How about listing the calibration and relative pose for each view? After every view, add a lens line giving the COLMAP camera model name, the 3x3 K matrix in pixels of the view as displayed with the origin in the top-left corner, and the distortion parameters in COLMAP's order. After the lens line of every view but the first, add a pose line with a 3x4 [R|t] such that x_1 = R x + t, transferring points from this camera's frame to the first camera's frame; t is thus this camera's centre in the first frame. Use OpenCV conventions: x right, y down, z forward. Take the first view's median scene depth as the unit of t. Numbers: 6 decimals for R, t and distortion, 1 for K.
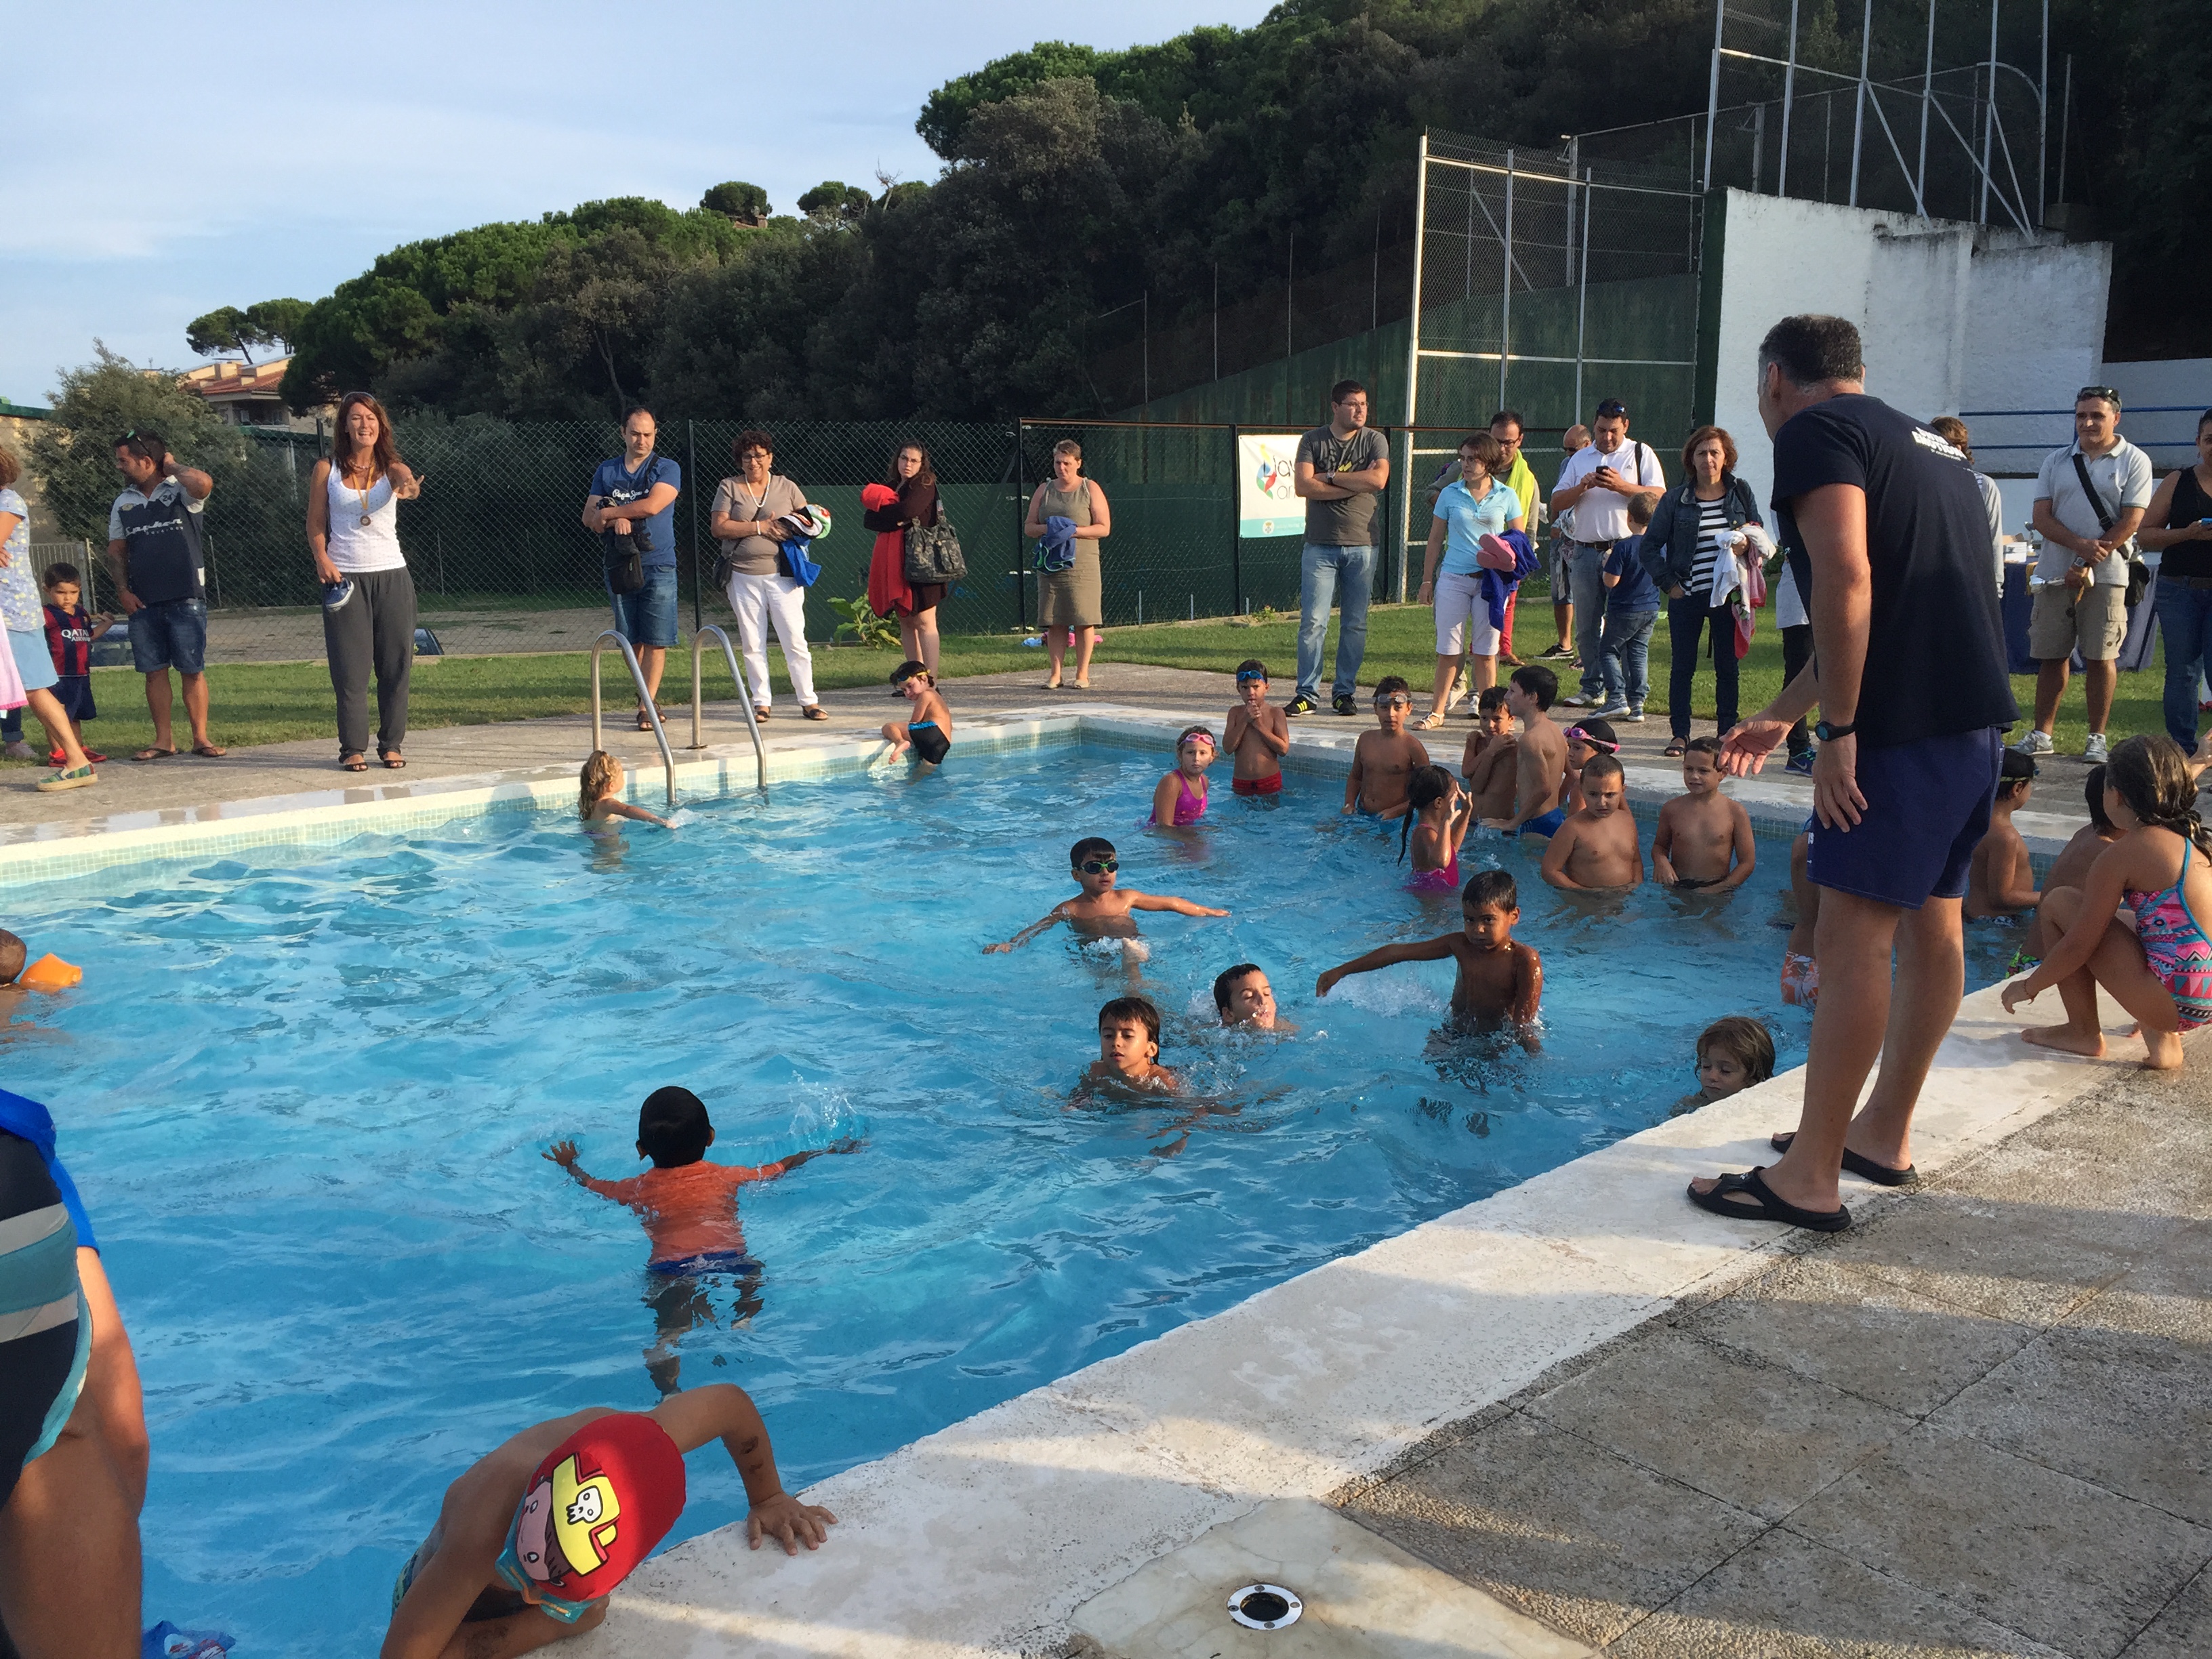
lens RADIAL K [[1990.6, 0, 1106.0], [0, 1990.6, 829.5], [0, 0, 1]] dist [0.096631, -0.120679]
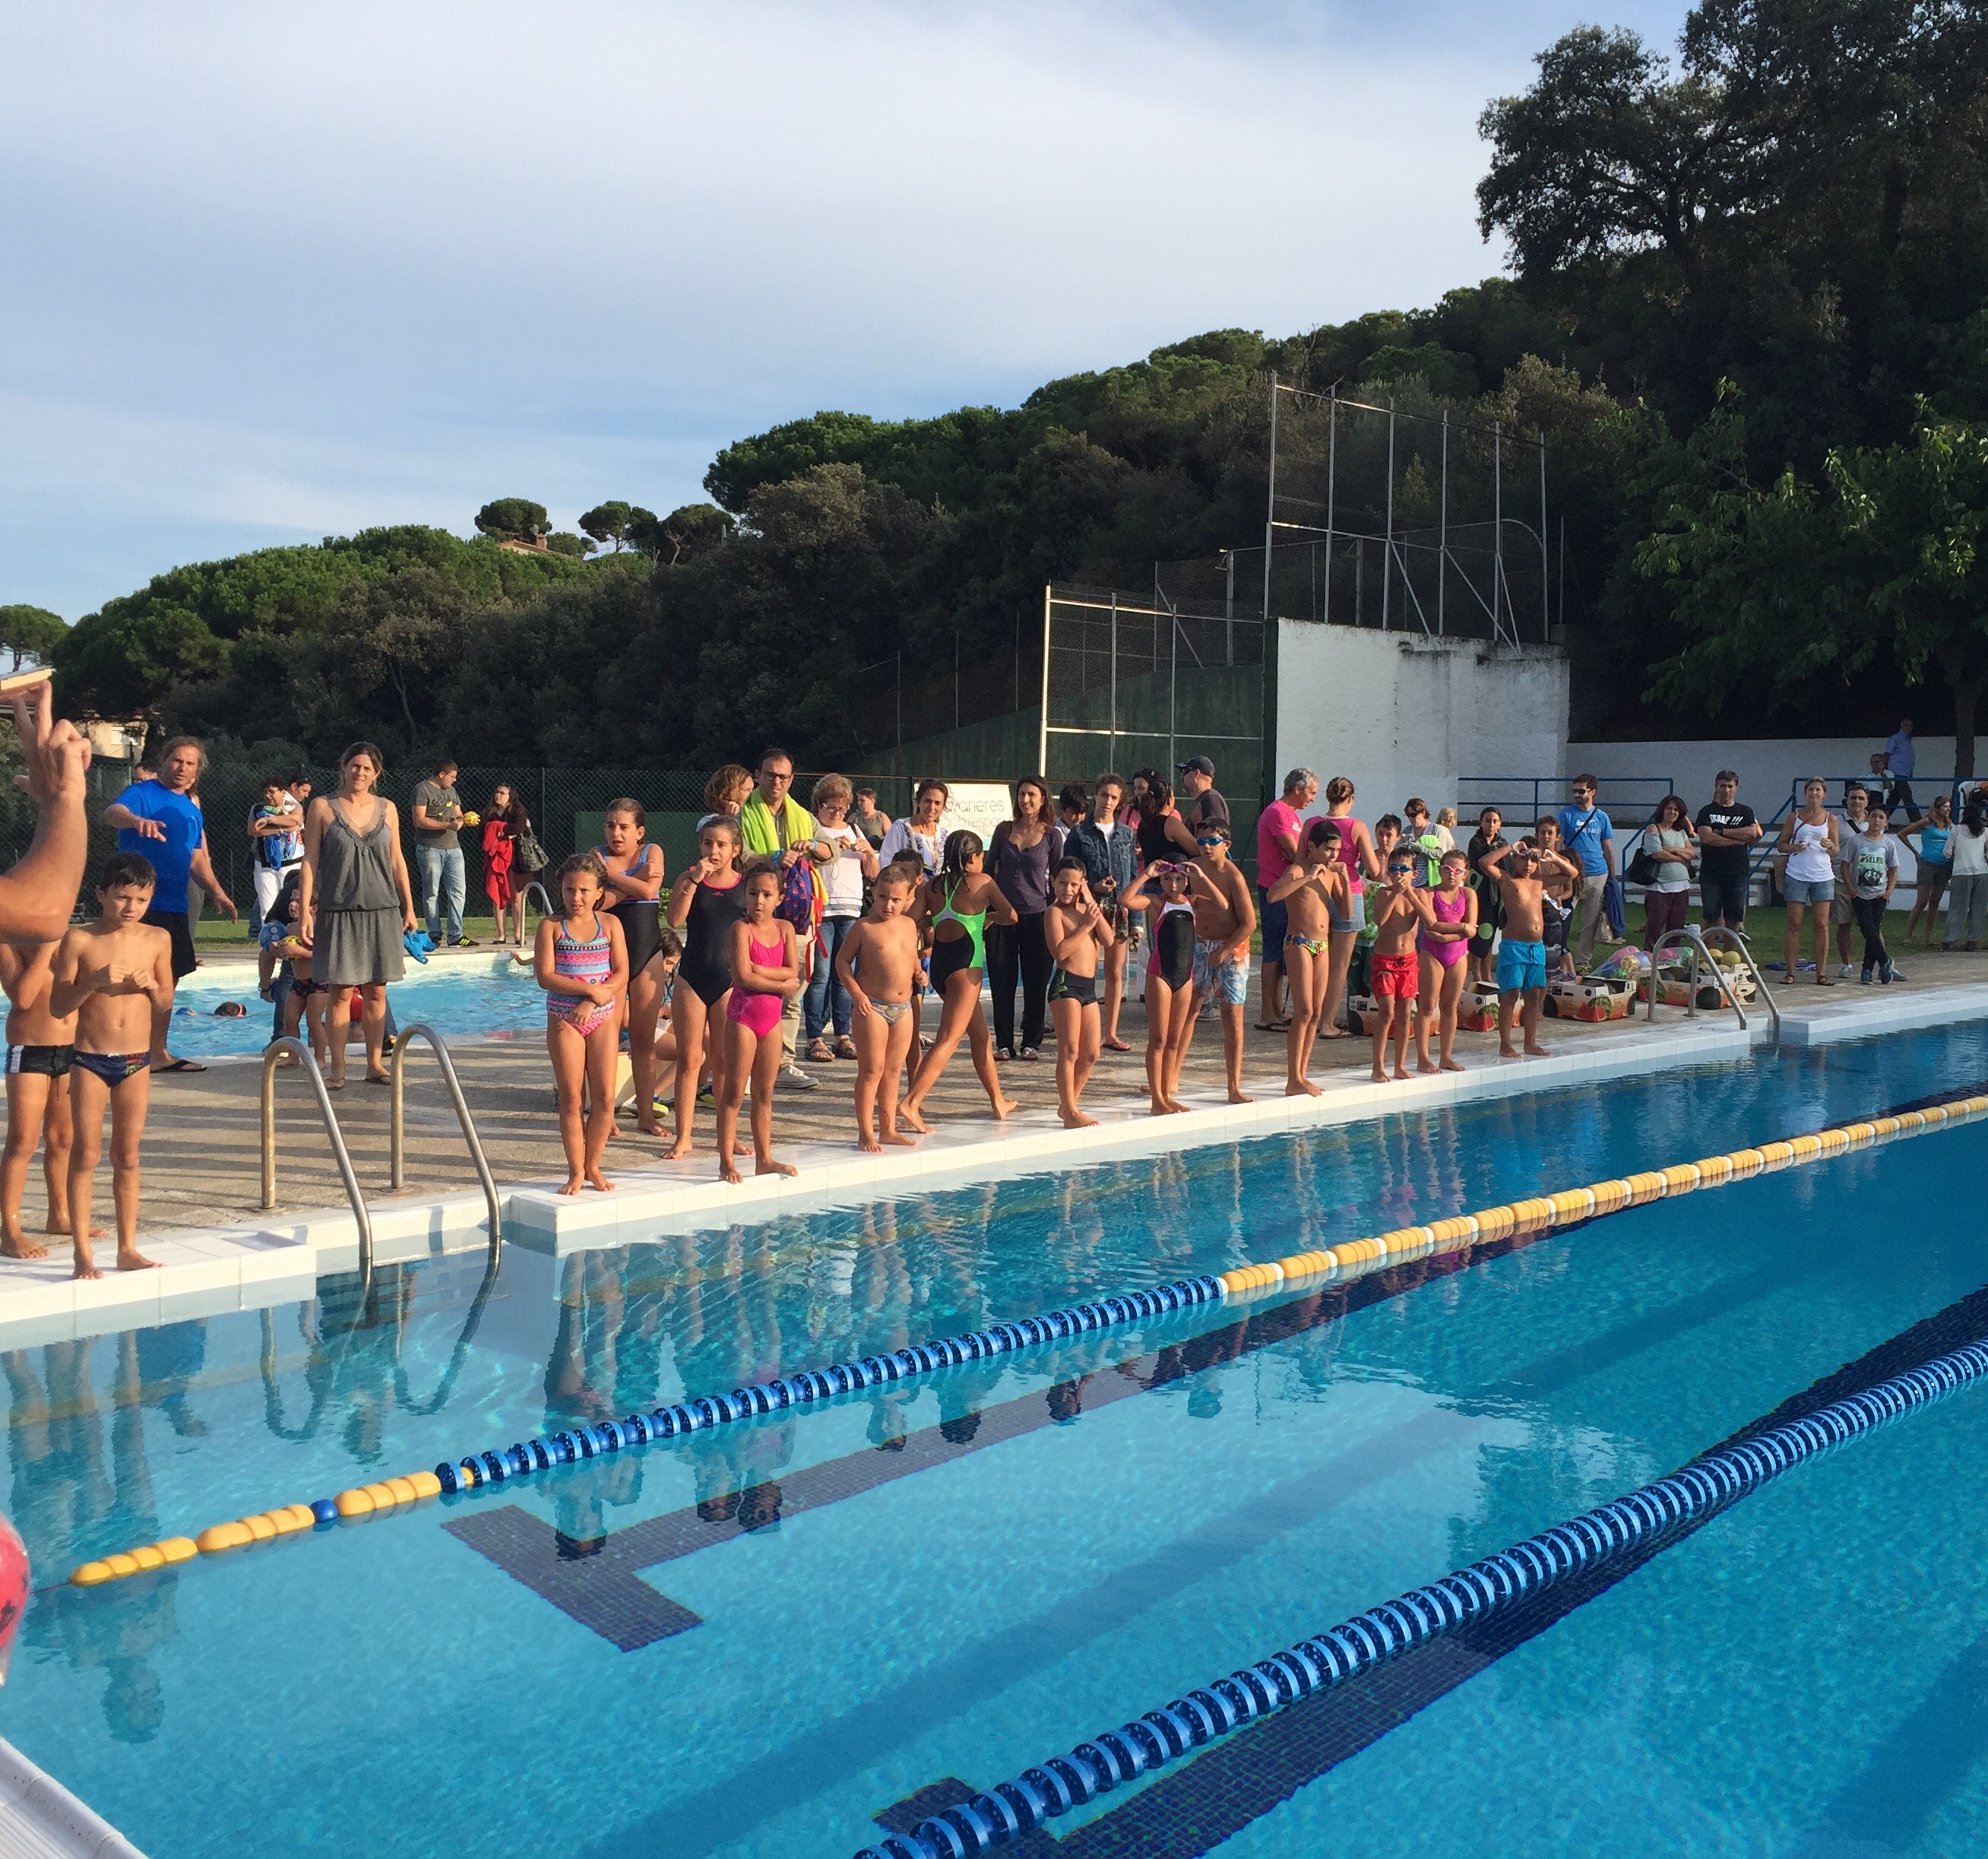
lens RADIAL K [[2211.1, 0, 994.0], [0, 2211.1, 929.5], [0, 0, 1]] dist [0.083029, 0.004716]
pose [[0.998986, 0.017374, 0.041537, 0.014379], [-0.012262, 0.992662, -0.120300, 0.024991], [-0.043322, 0.119669, 0.991868, -0.144706]]
